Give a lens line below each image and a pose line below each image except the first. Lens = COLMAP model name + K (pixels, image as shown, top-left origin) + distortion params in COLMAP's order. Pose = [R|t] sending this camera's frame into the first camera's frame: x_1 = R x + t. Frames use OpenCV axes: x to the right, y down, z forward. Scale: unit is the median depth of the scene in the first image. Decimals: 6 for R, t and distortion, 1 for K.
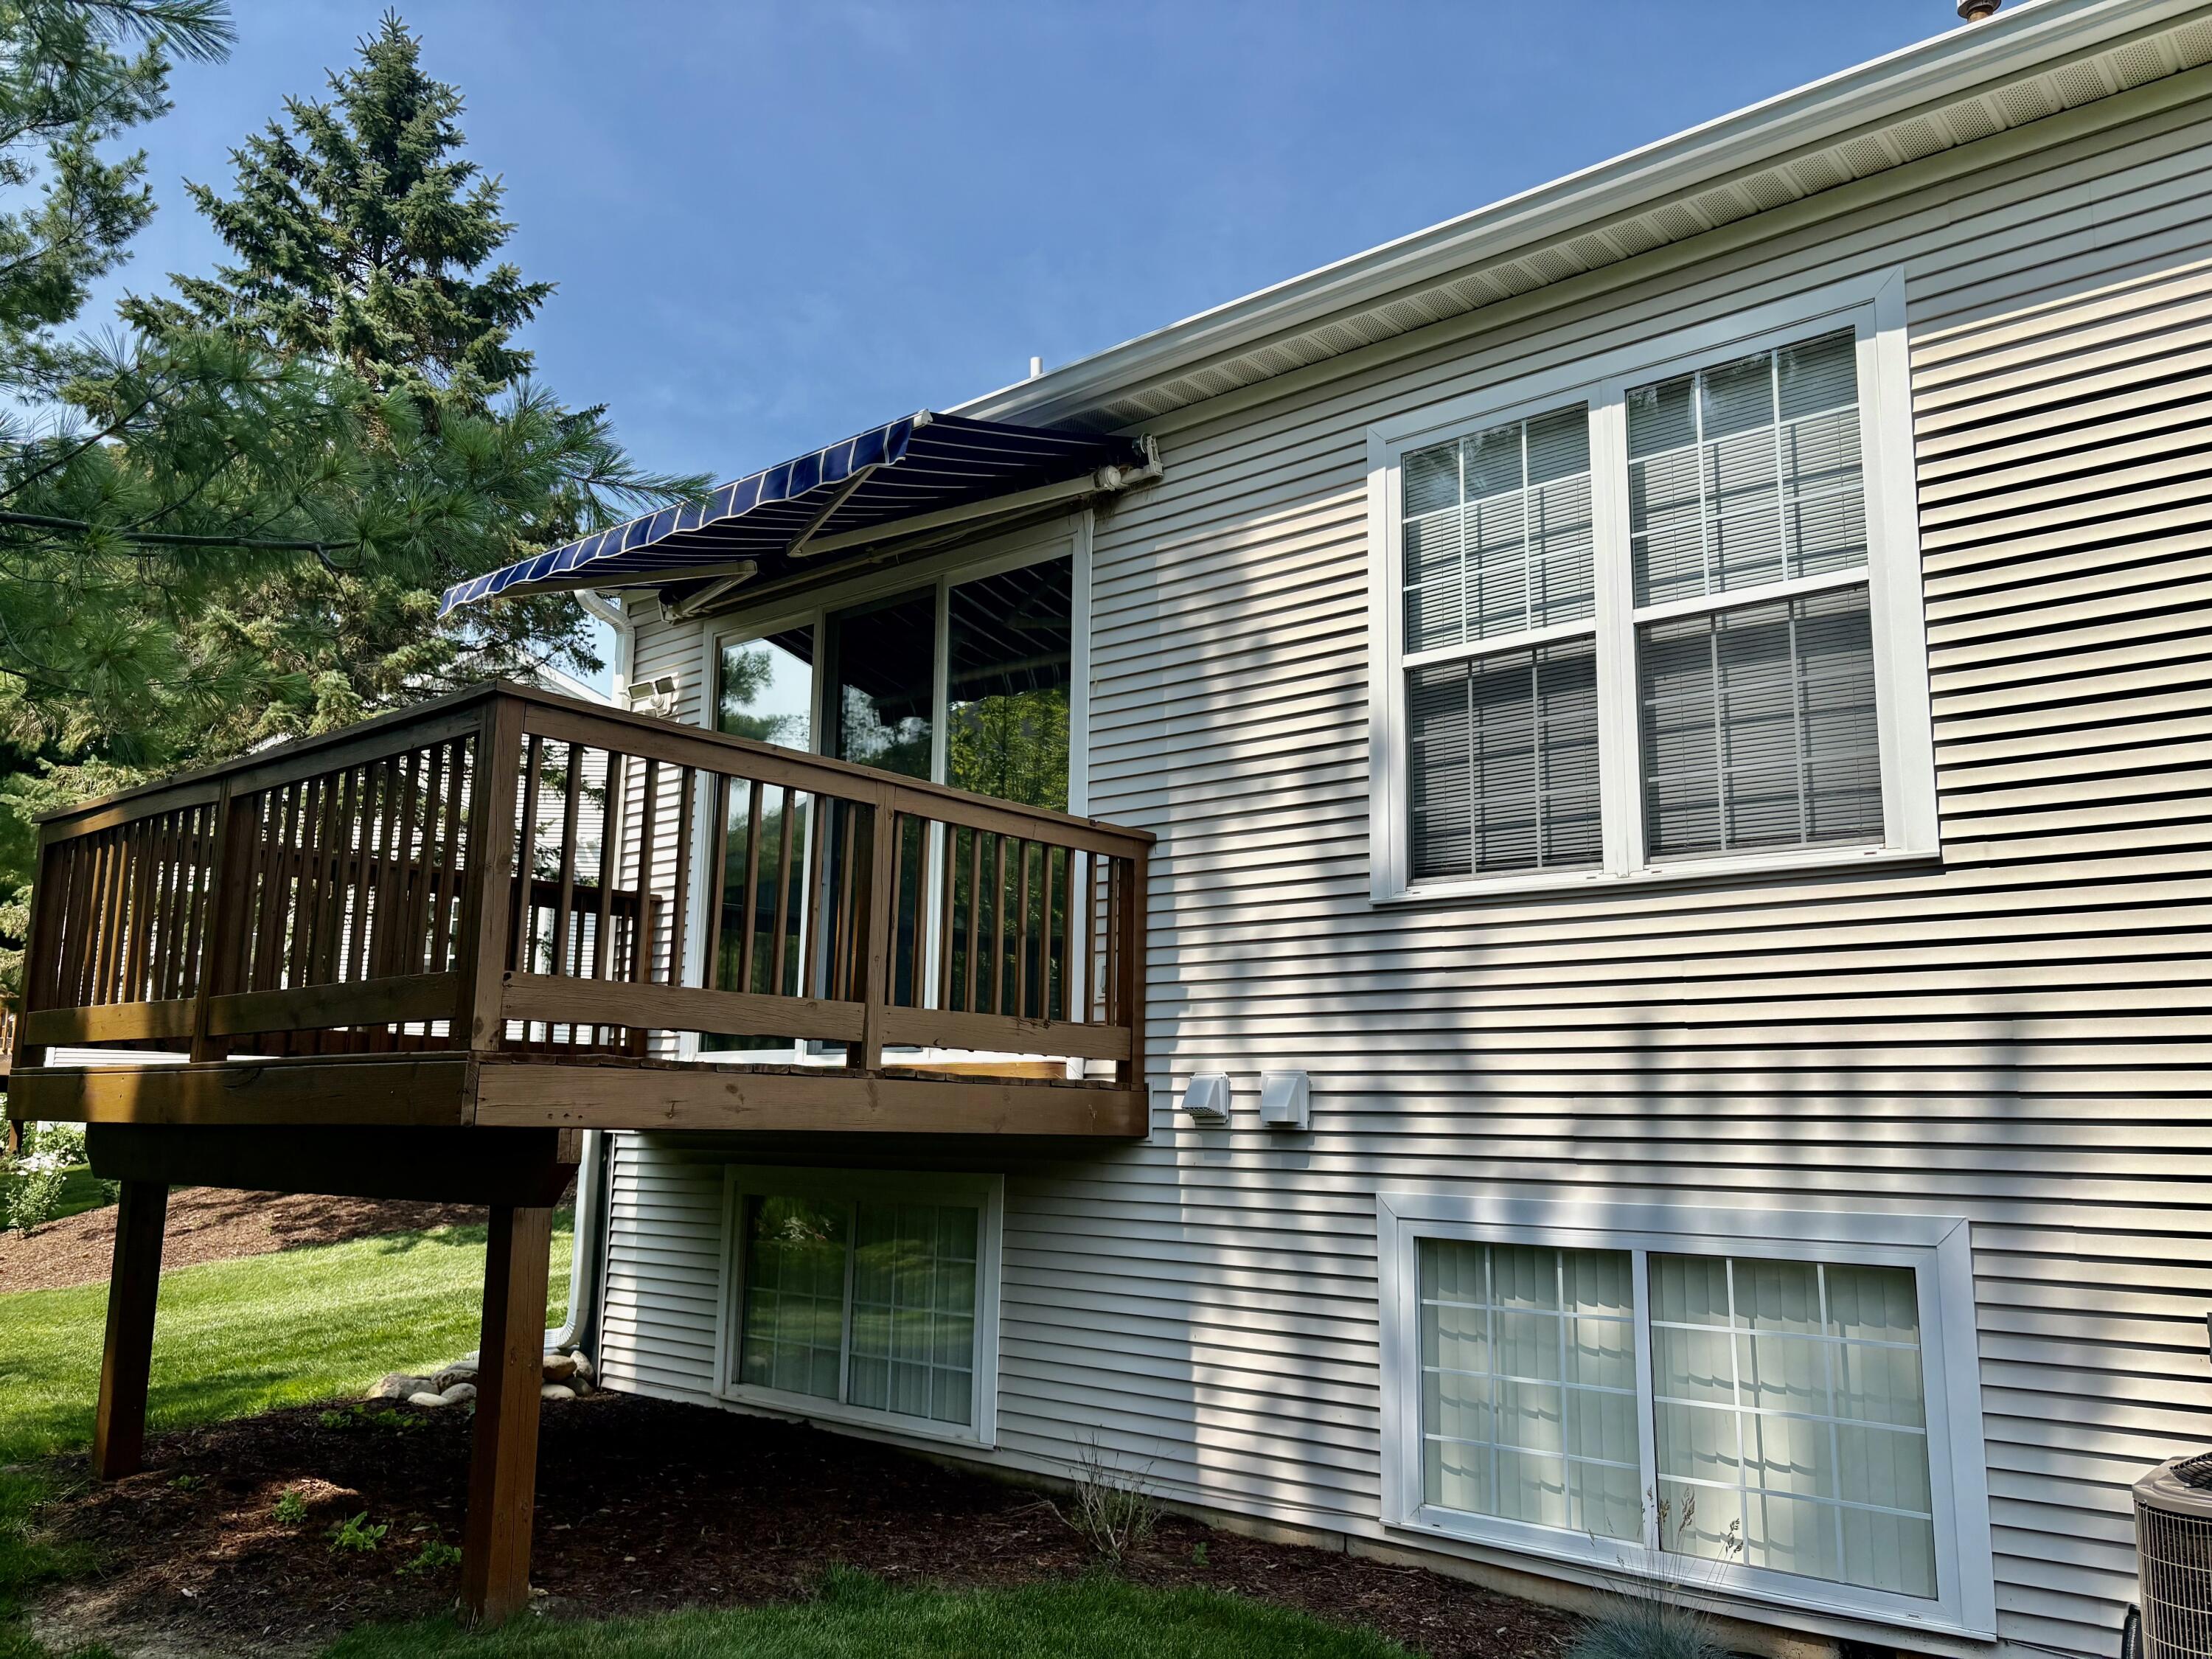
lens RADIAL K [[1691.3, 0, 1106.0], [0, 1691.3, 829.5], [0, 0, 1]] dist [0.031238, -0.001439]
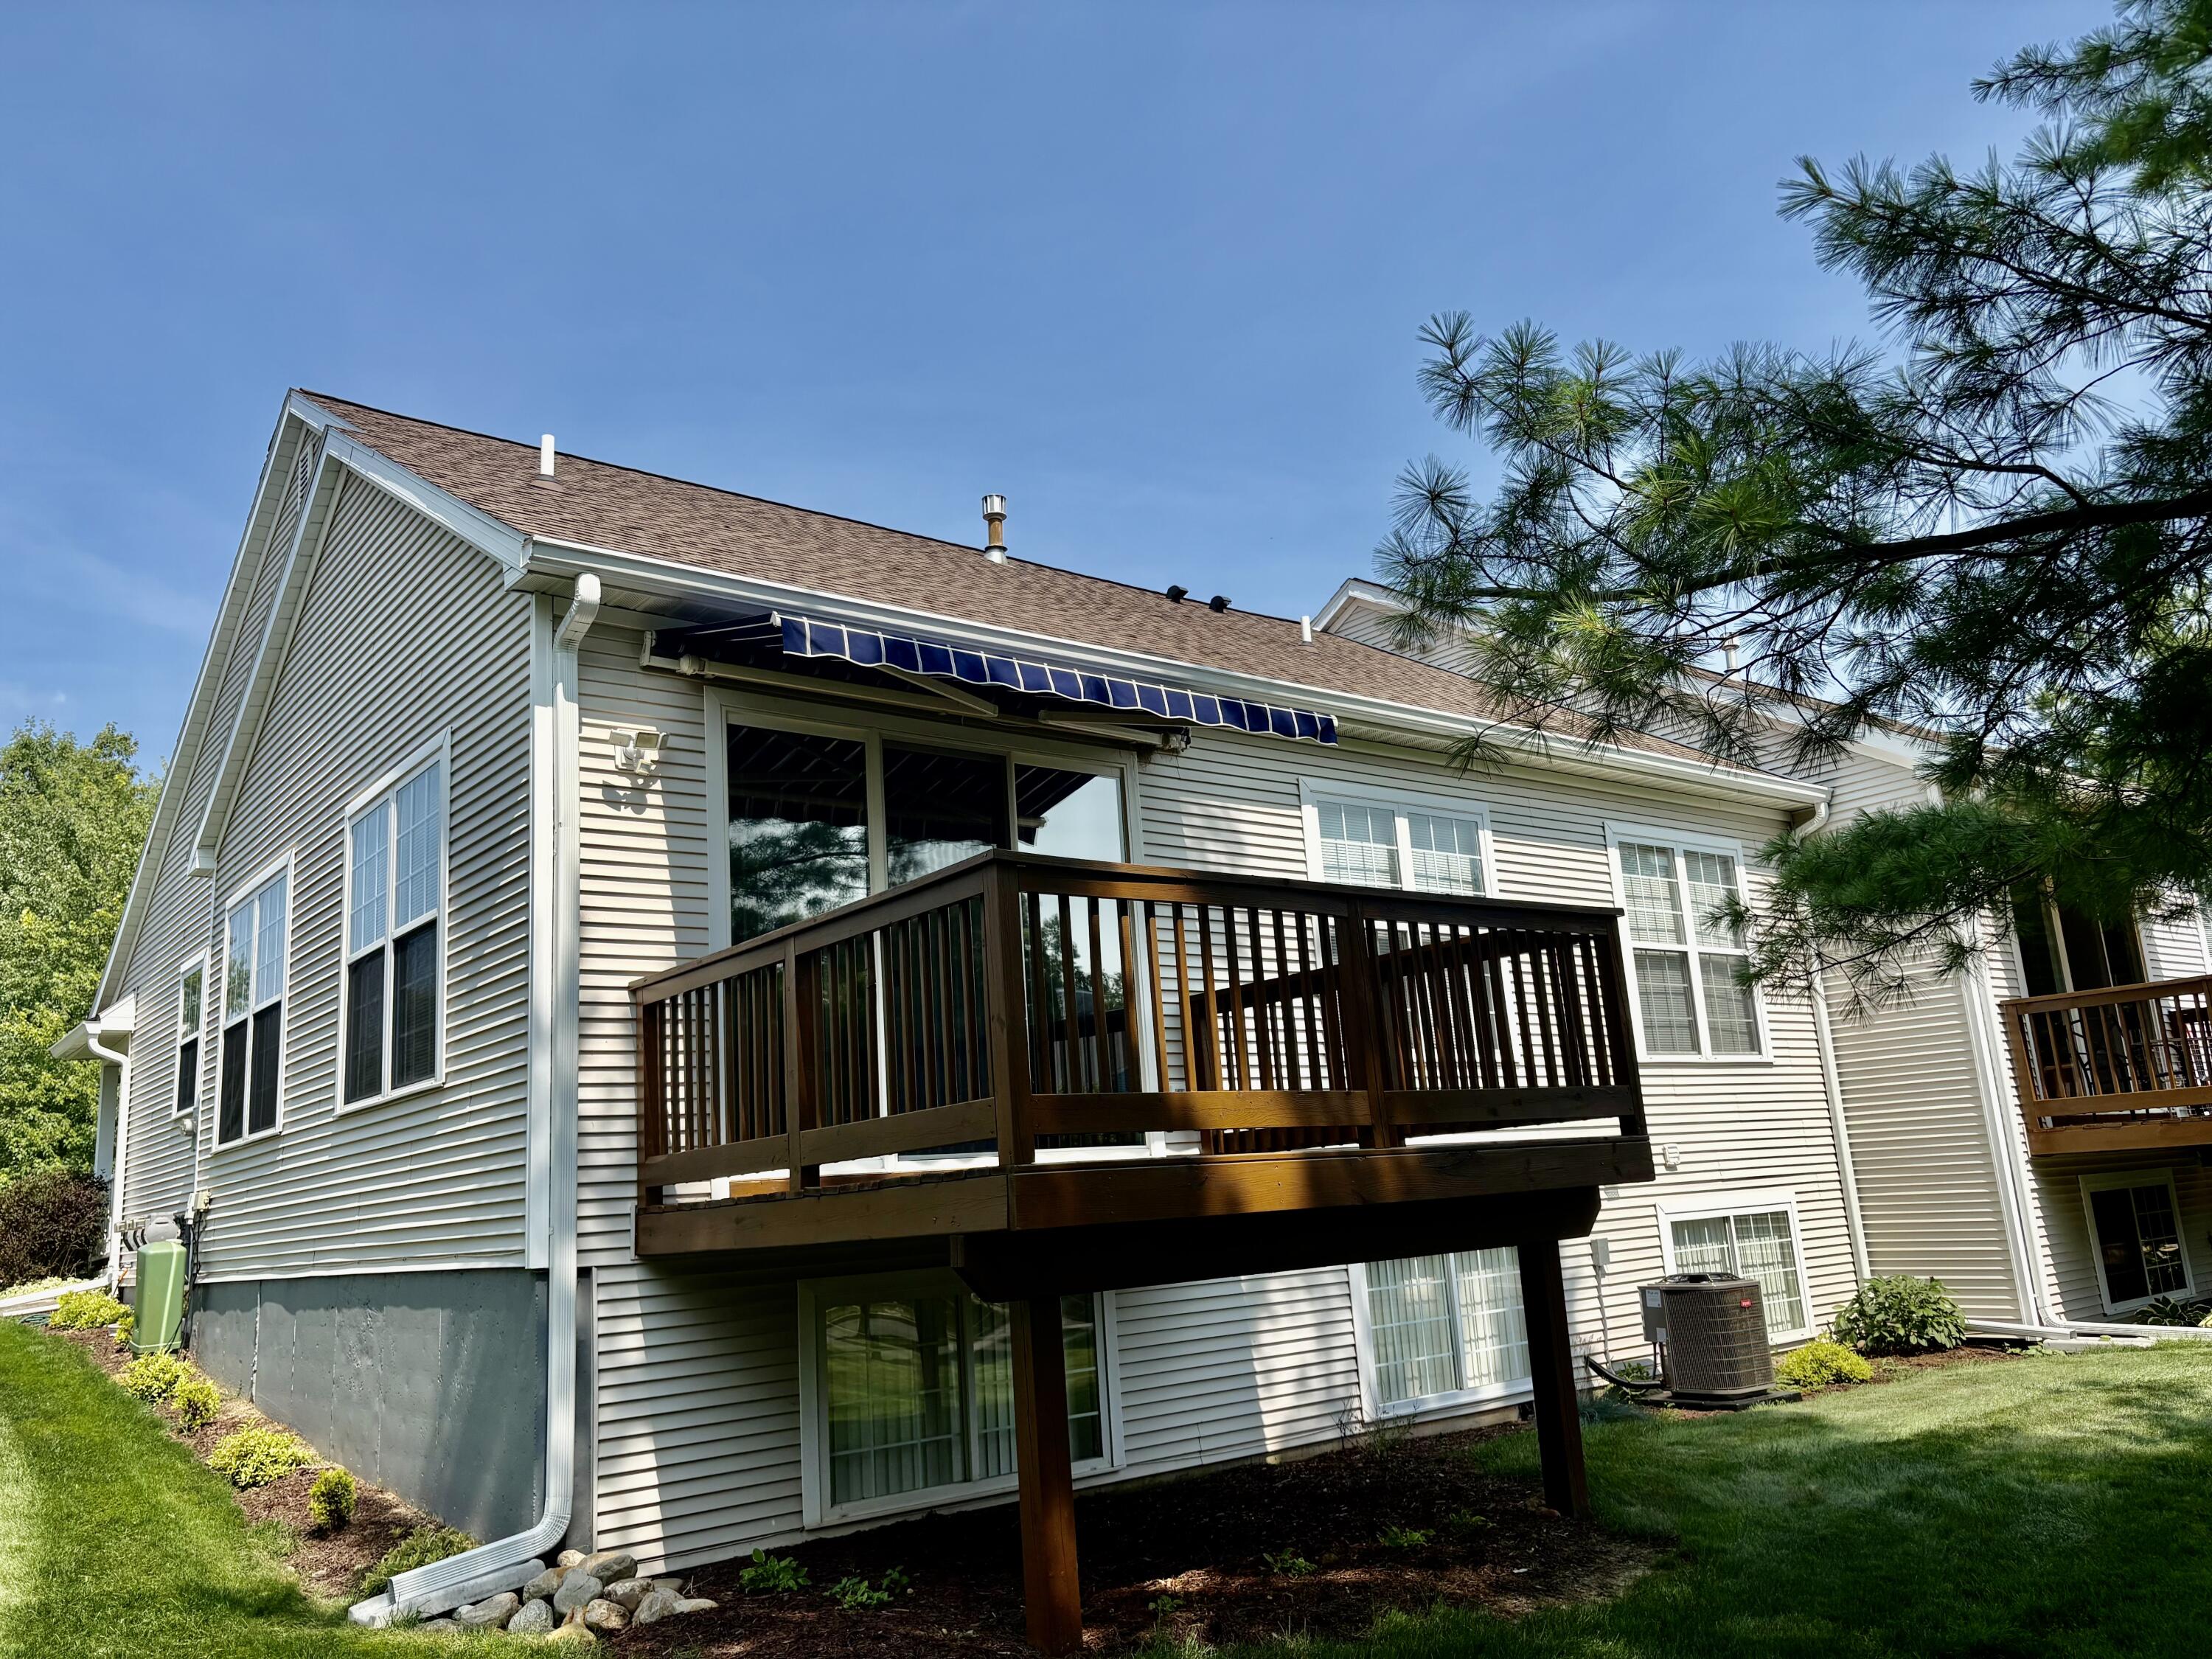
lens RADIAL K [[1691.3, 0, 1106.0], [0, 1691.3, 829.5], [0, 0, 1]] dist [0.031238, -0.001439]
pose [[0.249186, 0.168471, 0.953690, -1.312839], [-0.089139, 0.984563, -0.150634, 0.088873], [-0.964345, -0.047475, 0.260356, 0.693782]]
